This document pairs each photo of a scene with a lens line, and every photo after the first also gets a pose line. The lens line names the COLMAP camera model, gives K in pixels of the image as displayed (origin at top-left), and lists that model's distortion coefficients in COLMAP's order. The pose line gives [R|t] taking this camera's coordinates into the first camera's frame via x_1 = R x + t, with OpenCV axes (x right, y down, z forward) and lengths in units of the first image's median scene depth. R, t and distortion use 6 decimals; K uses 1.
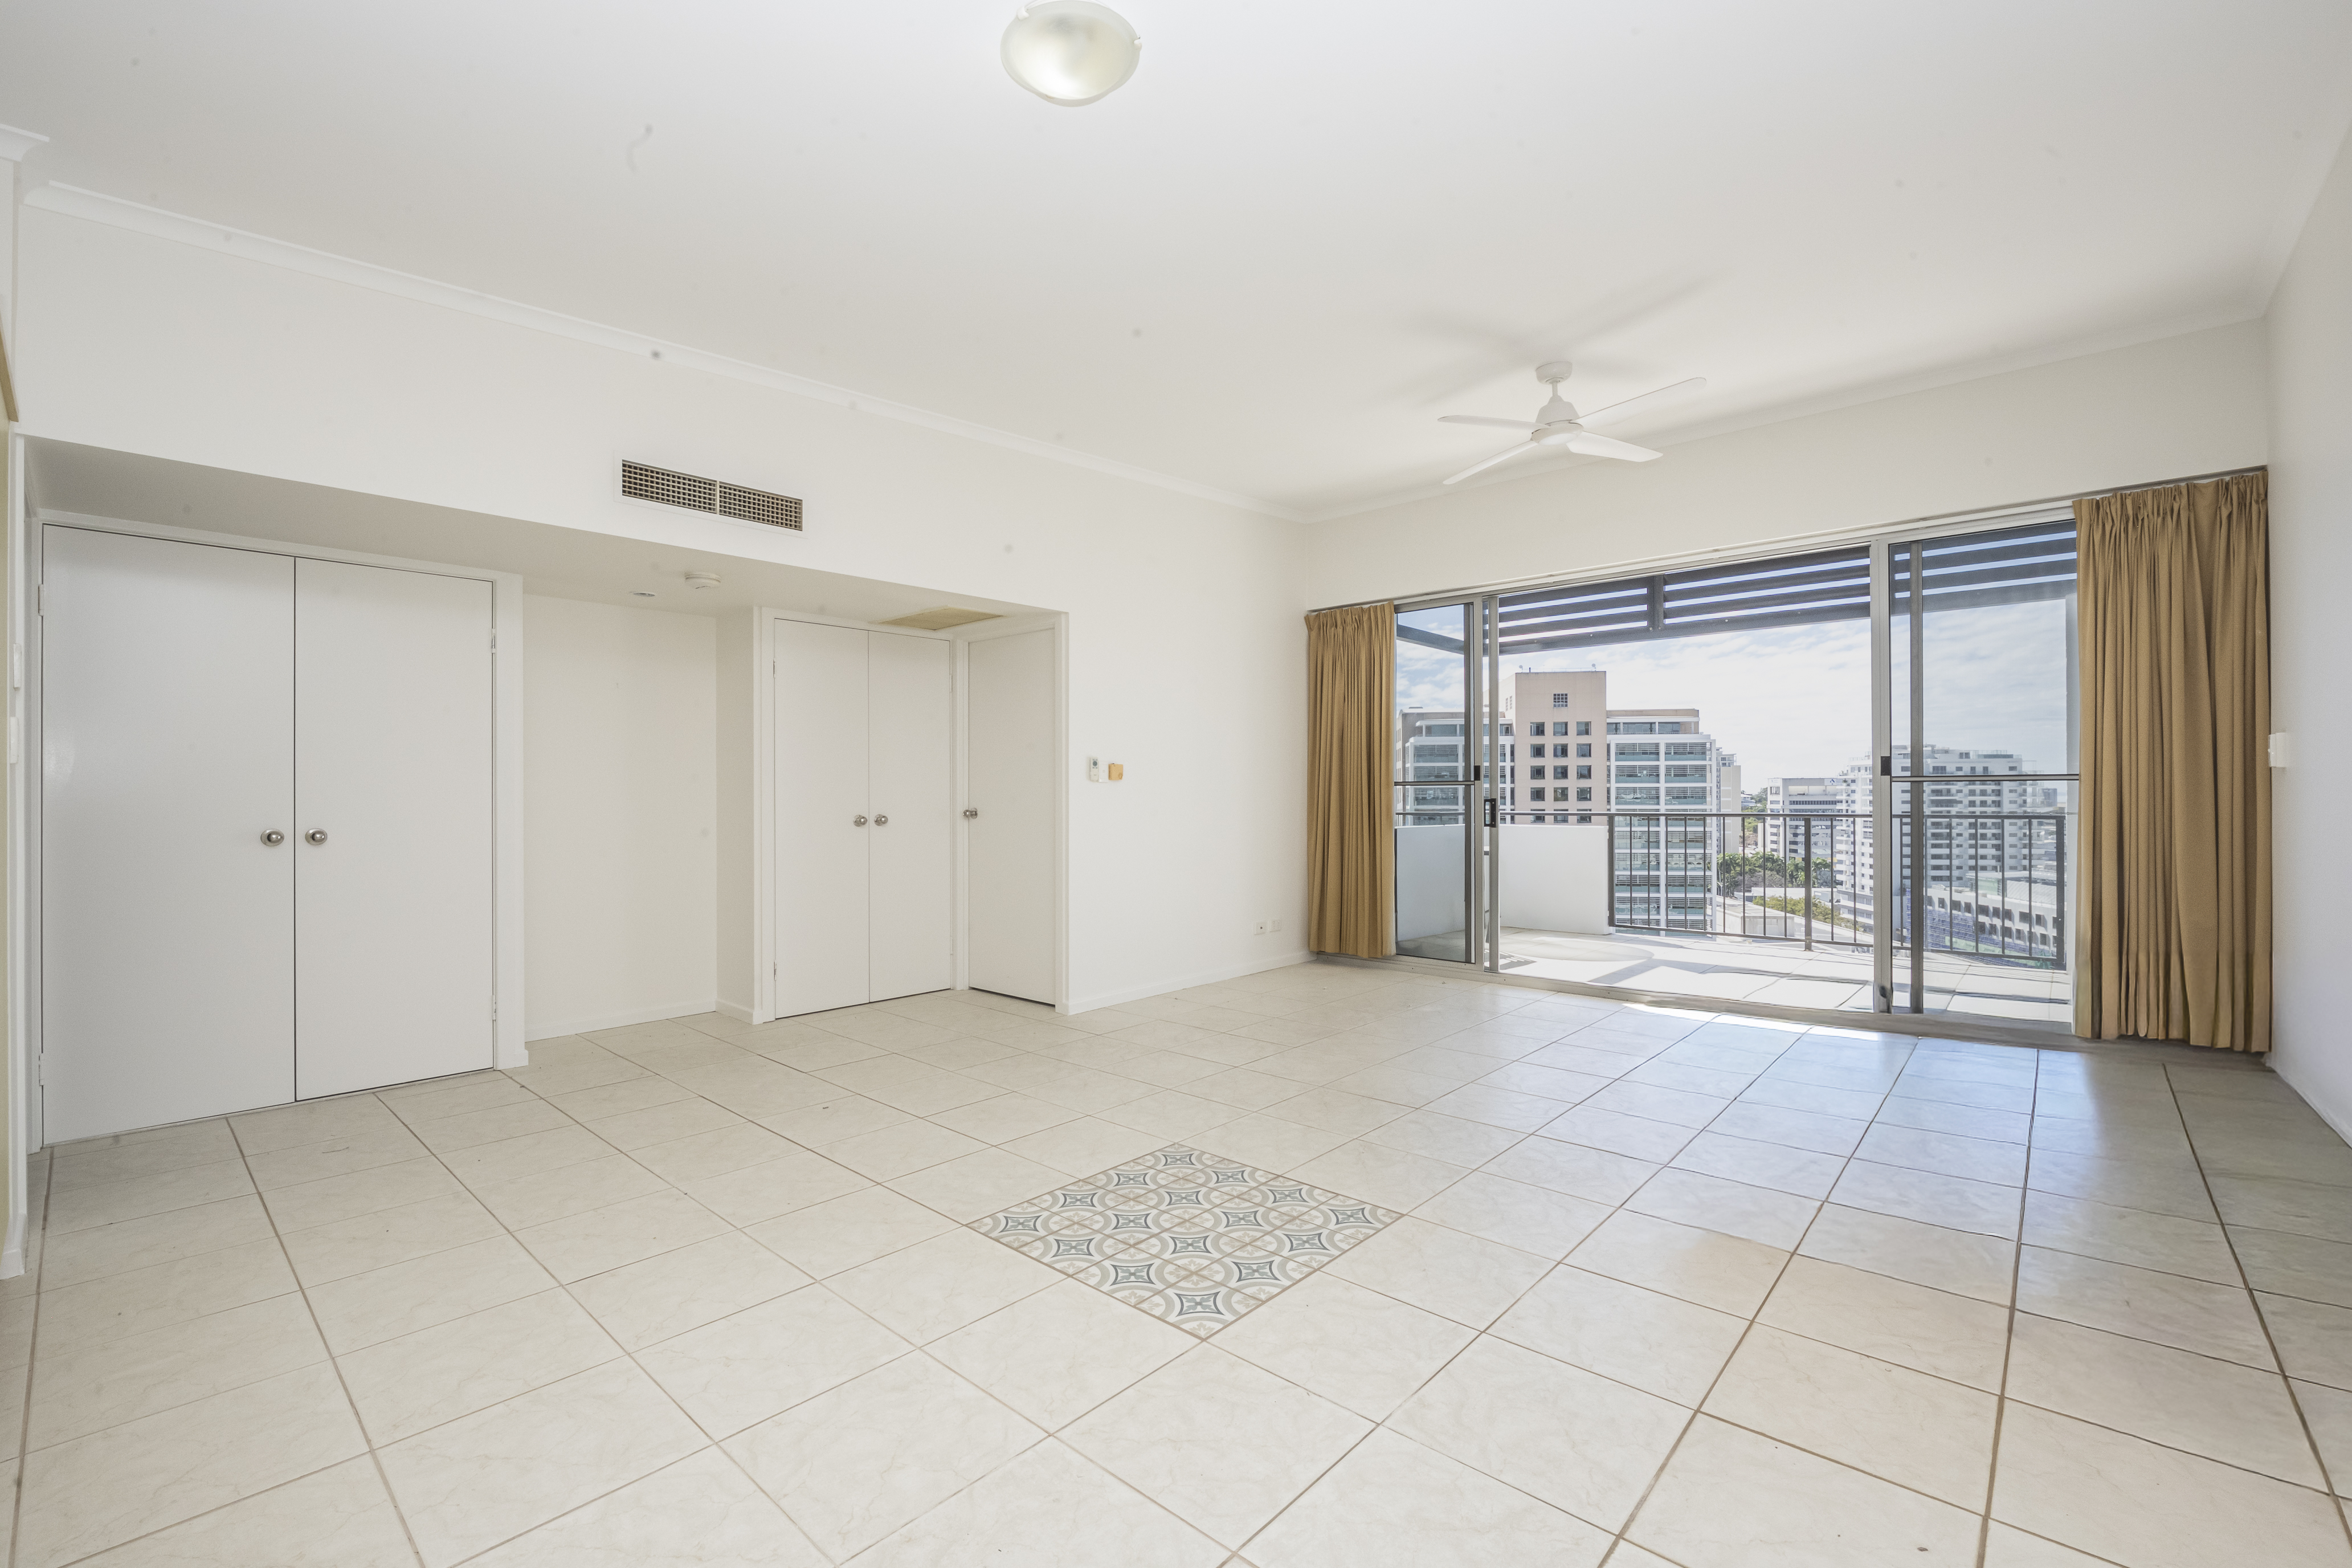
lens RADIAL K [[1007.9, 0, 1176.0], [0, 1007.9, 784.0], [0, 0, 1]] dist [0.000473, 0.000174]
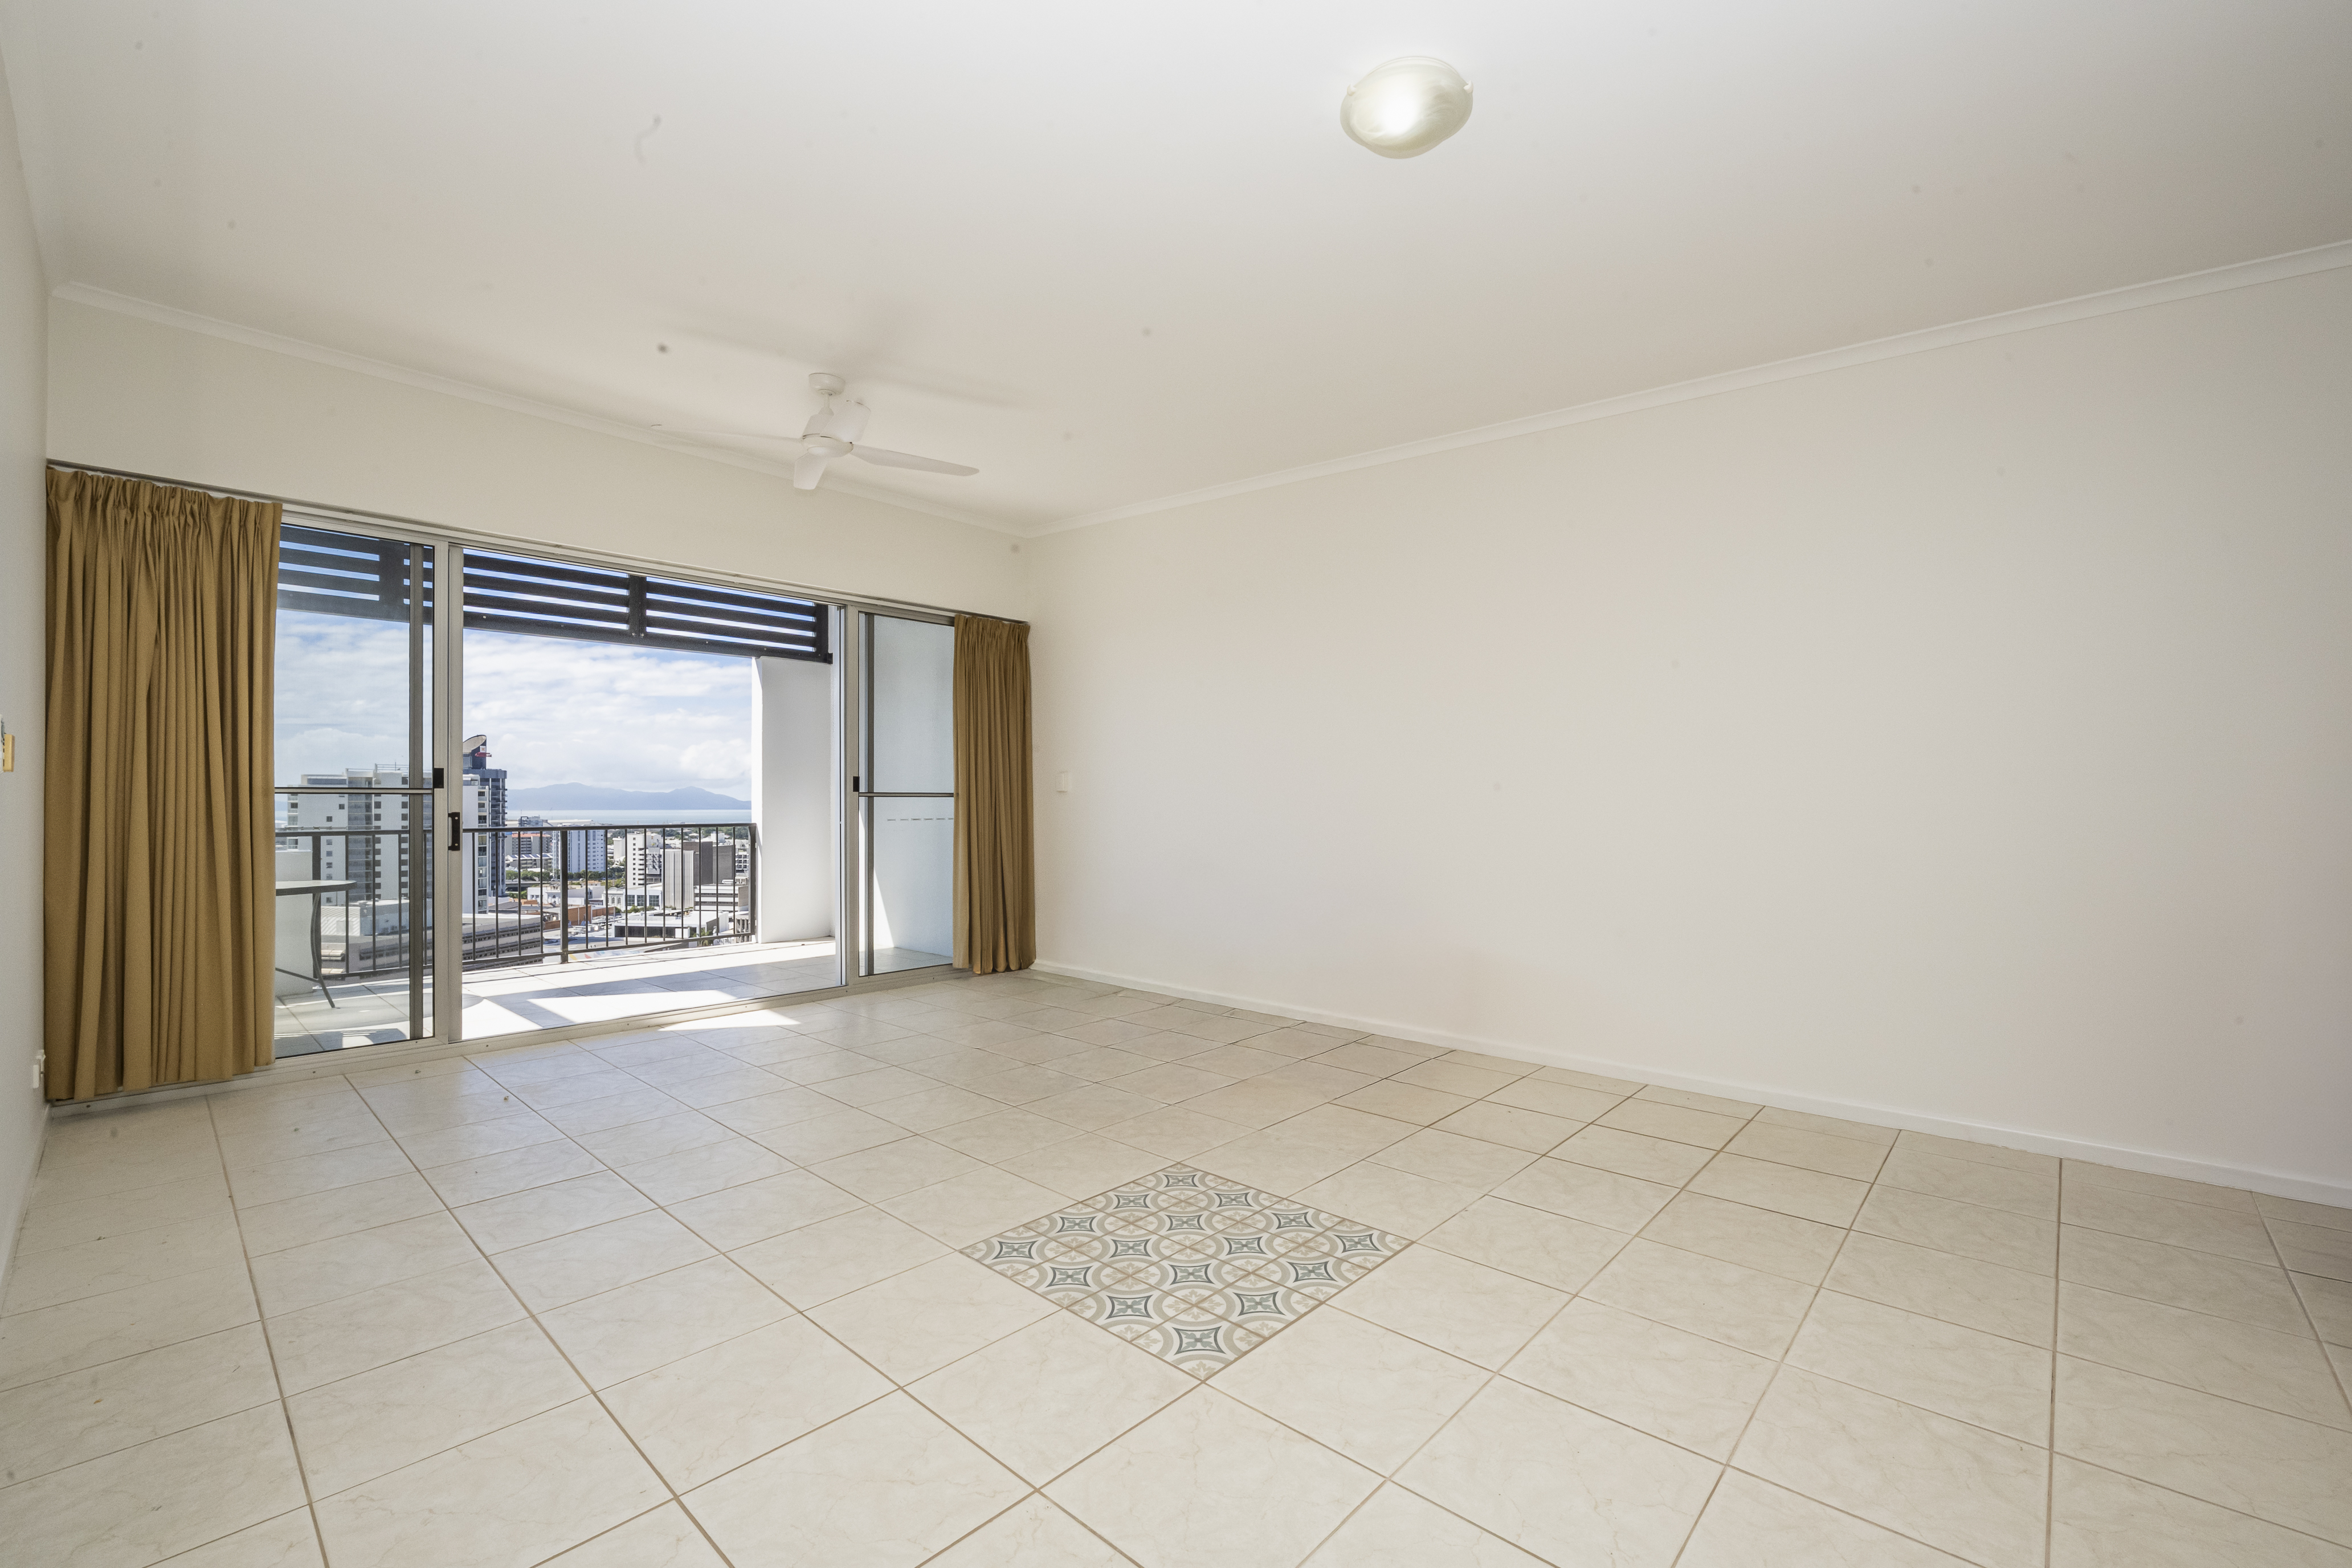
lens RADIAL K [[982.7, 0, 1176.0], [0, 982.7, 784.0], [0, 0, 1]] dist [-0.021619, 0.000006]
pose [[0.010069, 0.021061, 0.999727, -0.537139], [-0.002320, 0.999776, -0.021039, 0.007359], [-0.999947, -0.002107, 0.010116, 0.580820]]
